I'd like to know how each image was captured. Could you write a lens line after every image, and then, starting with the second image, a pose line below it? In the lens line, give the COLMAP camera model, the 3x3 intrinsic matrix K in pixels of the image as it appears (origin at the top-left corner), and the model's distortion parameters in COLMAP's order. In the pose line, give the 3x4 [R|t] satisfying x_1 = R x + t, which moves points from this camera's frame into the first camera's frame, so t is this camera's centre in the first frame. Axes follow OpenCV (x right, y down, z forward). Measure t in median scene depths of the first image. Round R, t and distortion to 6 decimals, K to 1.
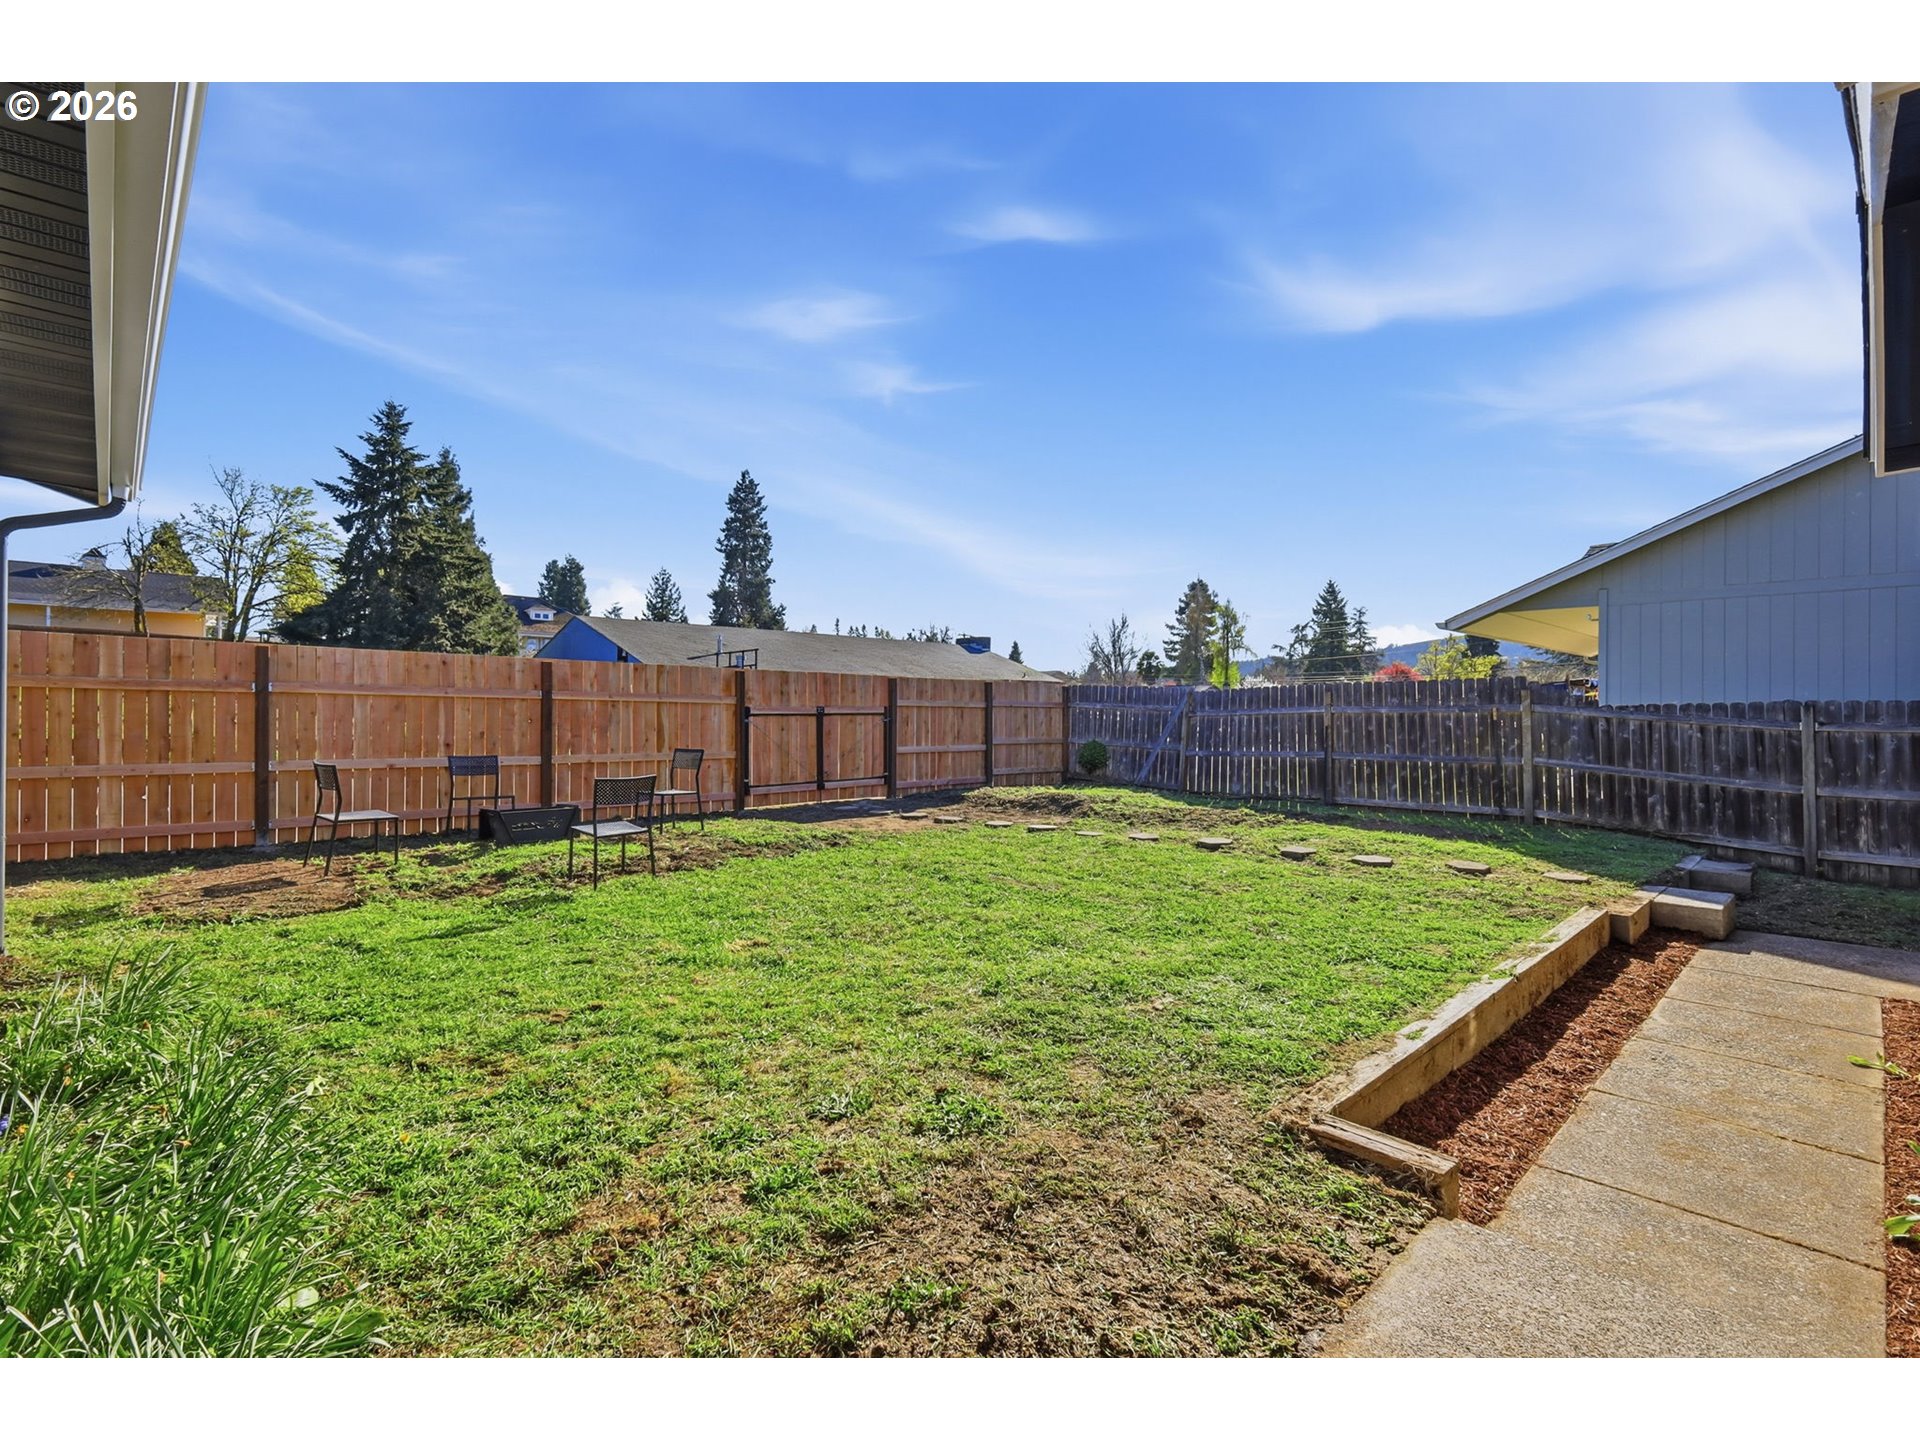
lens RADIAL K [[883.6, 0, 955.0], [0, 883.6, 711.2], [0, 0, 1]] dist [0.011002, 0.000309]
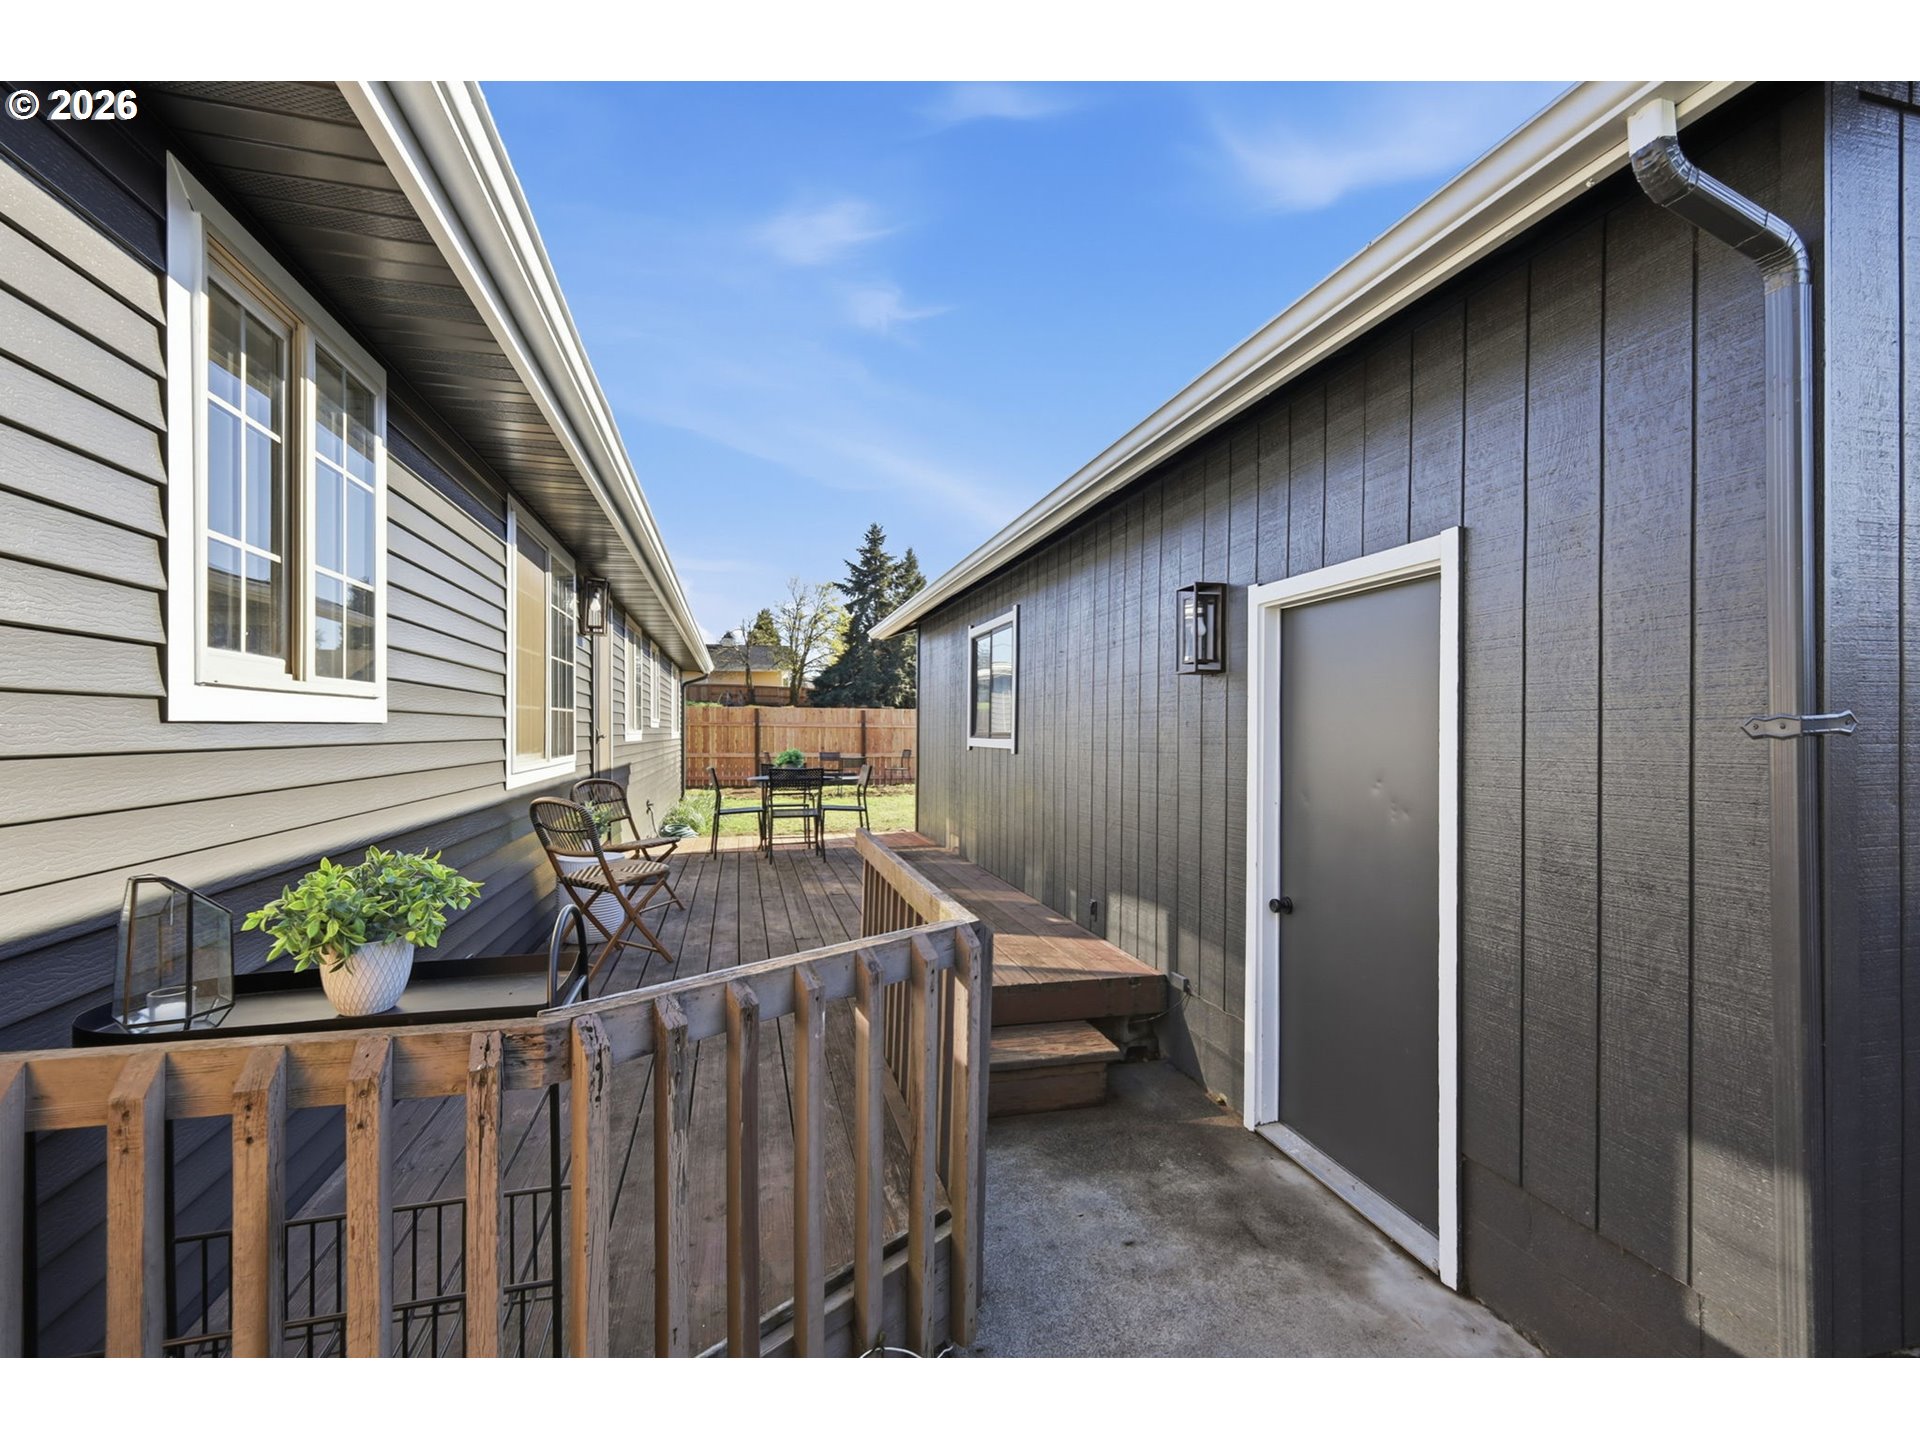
lens RADIAL K [[836.5, 0, 961.7], [0, 836.5, 732.4], [0, 0, 1]] dist [-0.001719, 0.000219]
pose [[0.876190, -0.003203, -0.481955, 0.153897], [0.002042, 0.999994, -0.002933, 0.001151], [0.481961, 0.001586, 0.876191, -0.136924]]
